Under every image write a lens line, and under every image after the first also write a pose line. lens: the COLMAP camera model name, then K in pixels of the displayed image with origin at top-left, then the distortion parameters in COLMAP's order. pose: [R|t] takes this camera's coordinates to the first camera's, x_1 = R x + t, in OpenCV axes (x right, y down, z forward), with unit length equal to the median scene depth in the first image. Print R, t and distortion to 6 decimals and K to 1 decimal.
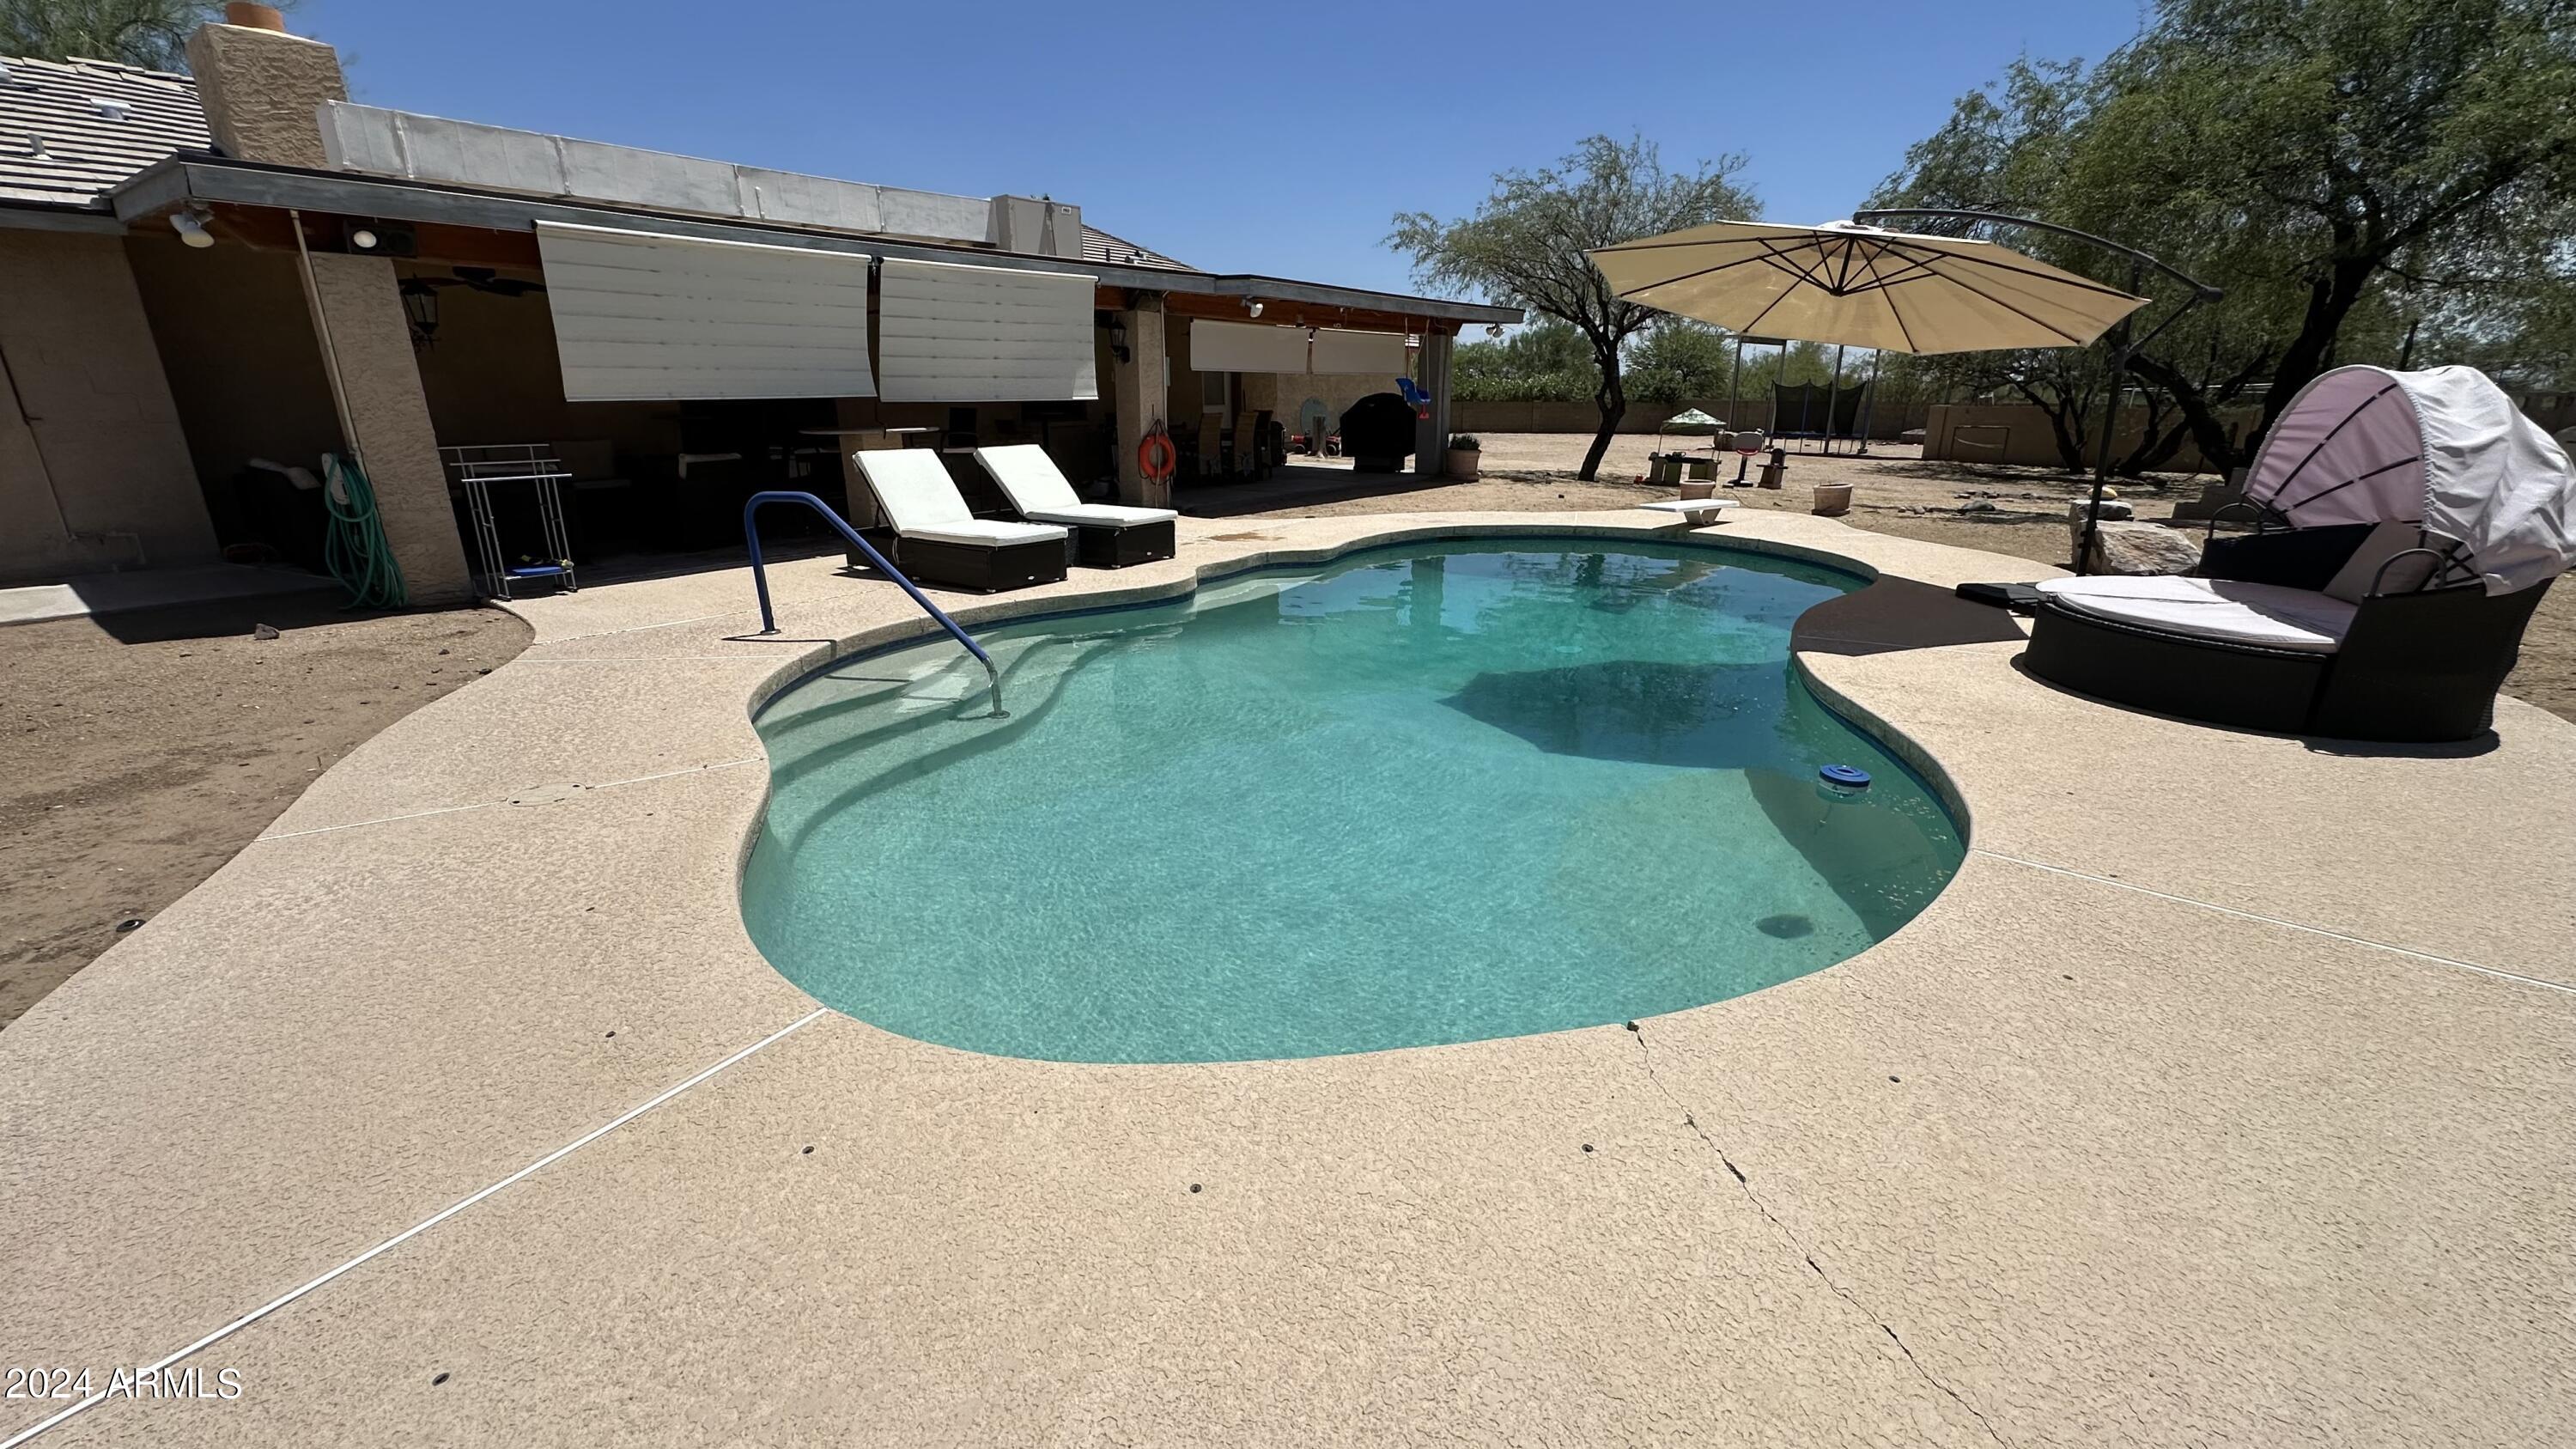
lens RADIAL K [[1034.3, 0, 1288.0], [0, 1034.3, 724.5], [0, 0, 1]] dist [-0.005518, 0.002315]
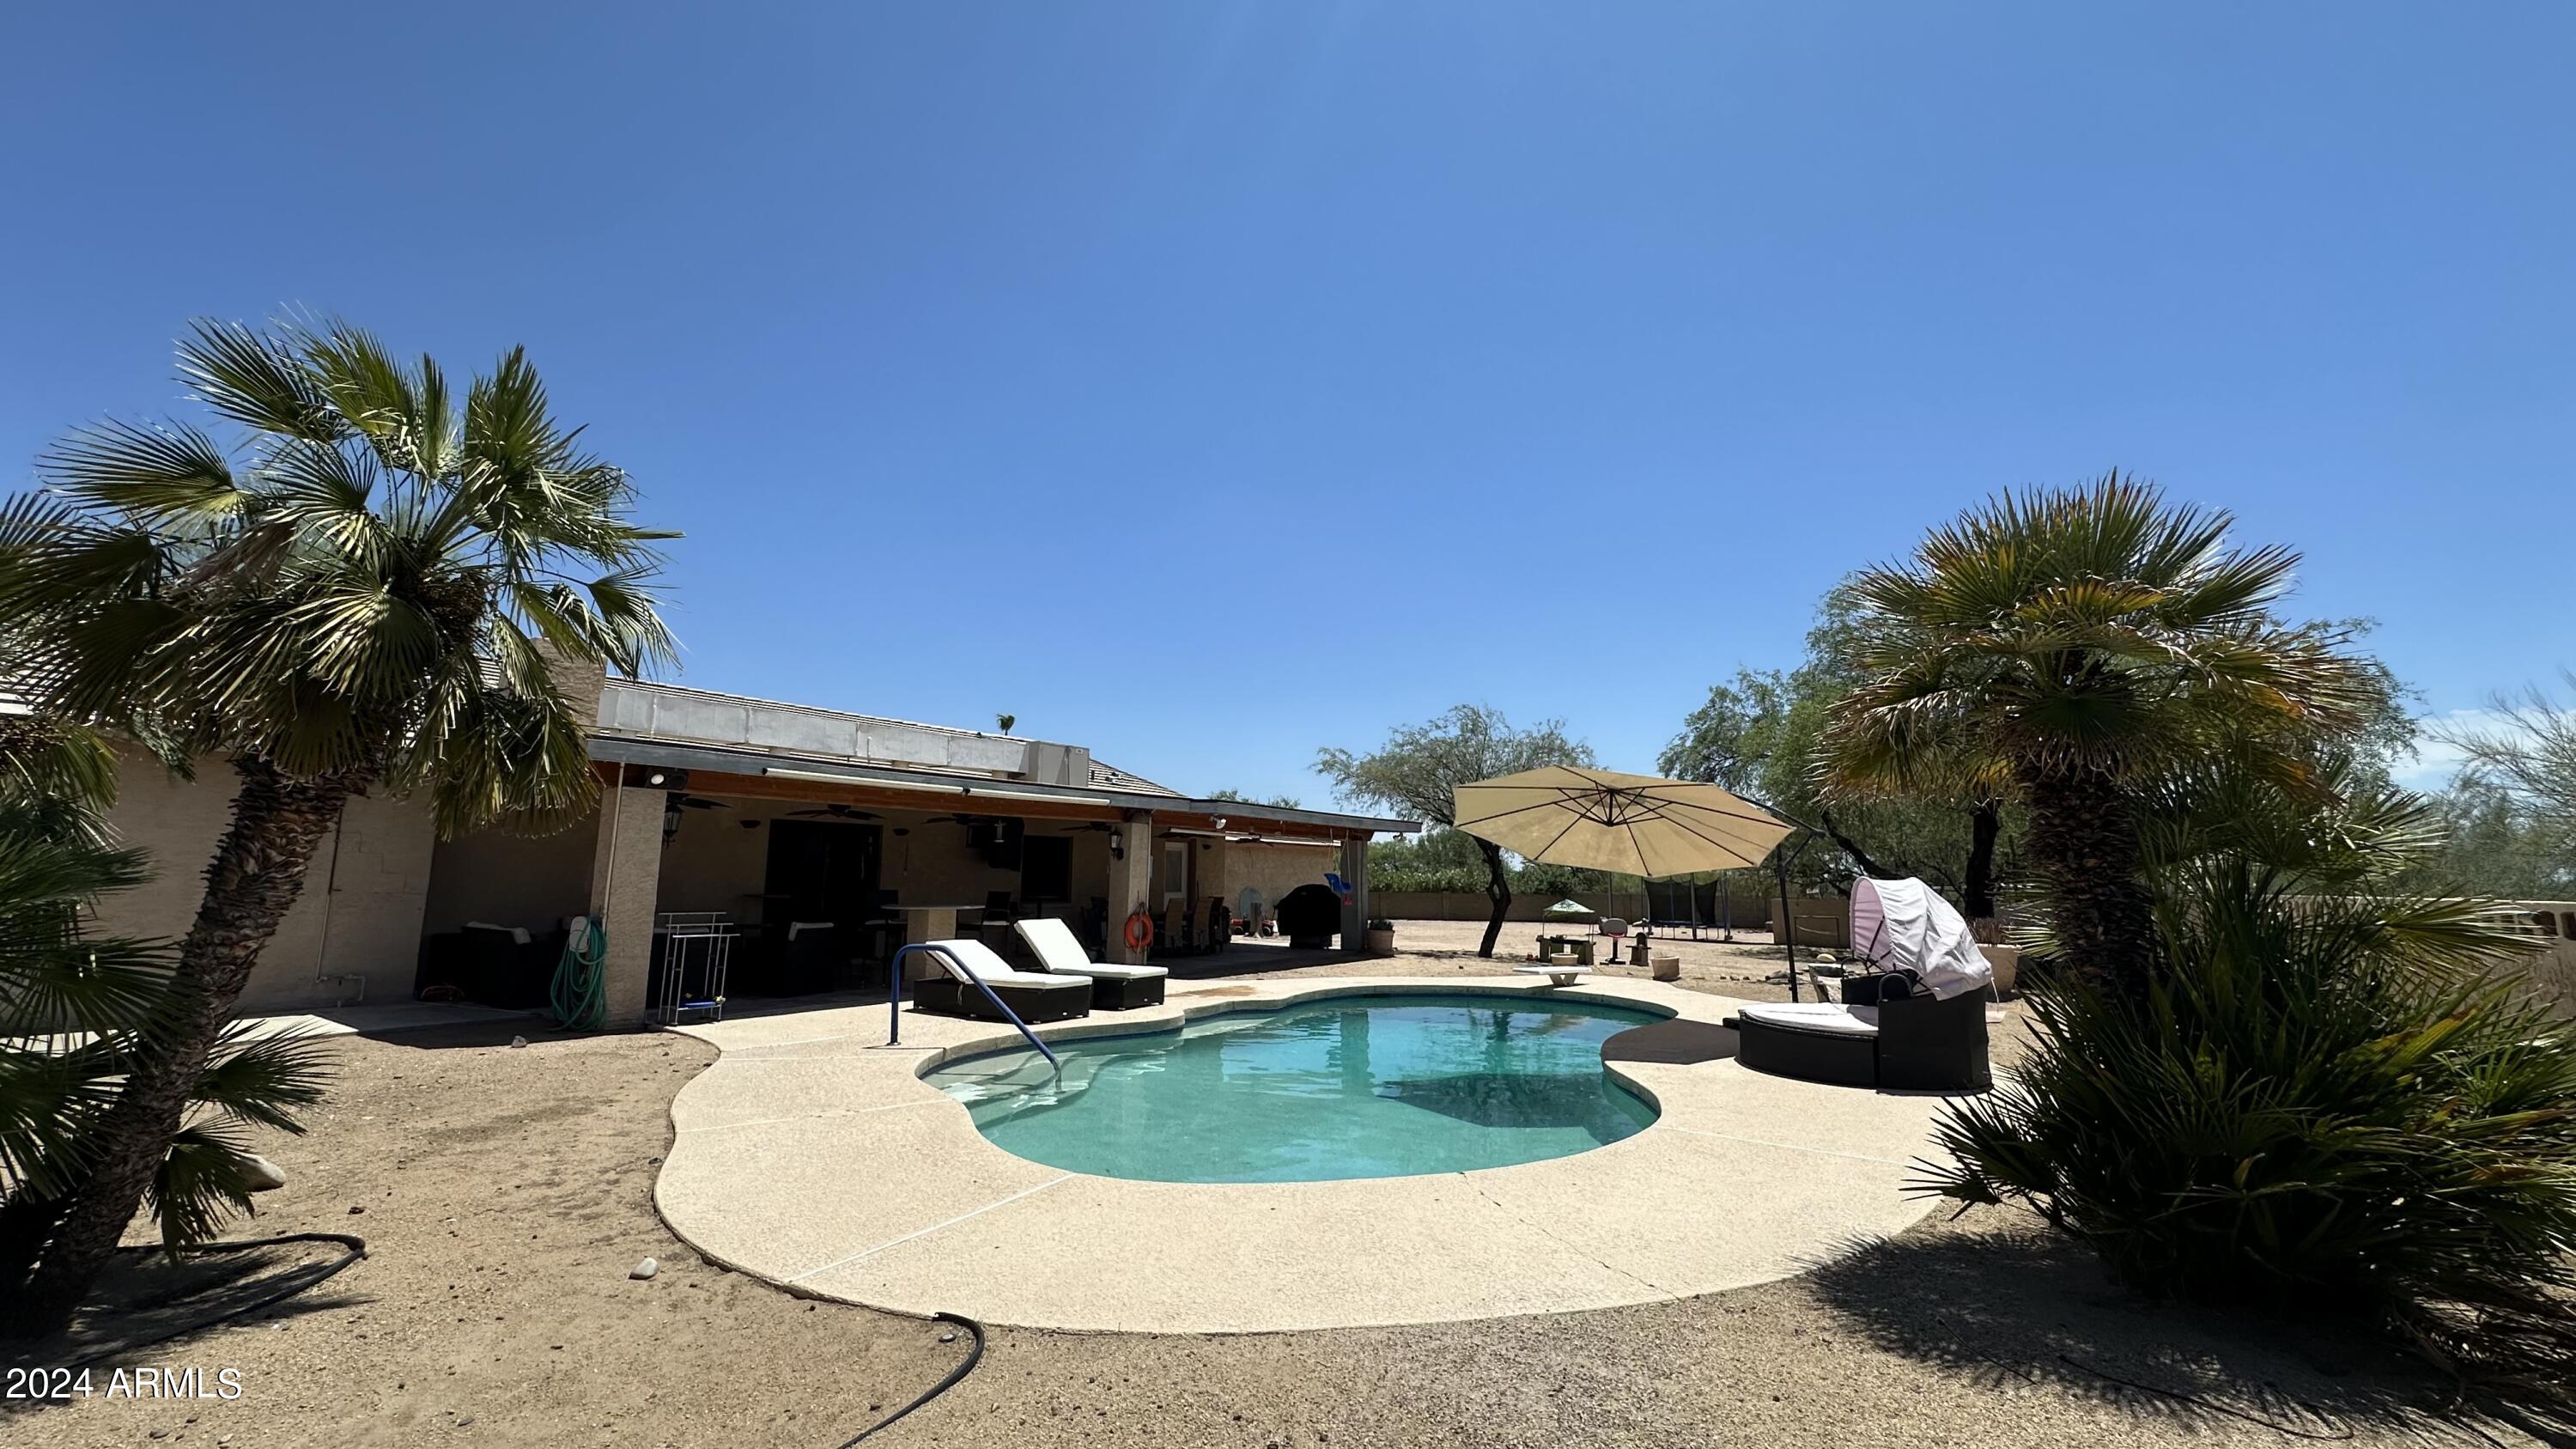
lens RADIAL K [[1034.3, 0, 1288.0], [0, 1034.3, 724.5], [0, 0, 1]] dist [-0.005518, 0.002315]
pose [[0.997349, 0.022744, 0.069127, -0.032781], [0.010463, 0.895222, -0.445498, 0.068552], [-0.072016, 0.445040, 0.892610, -0.217440]]
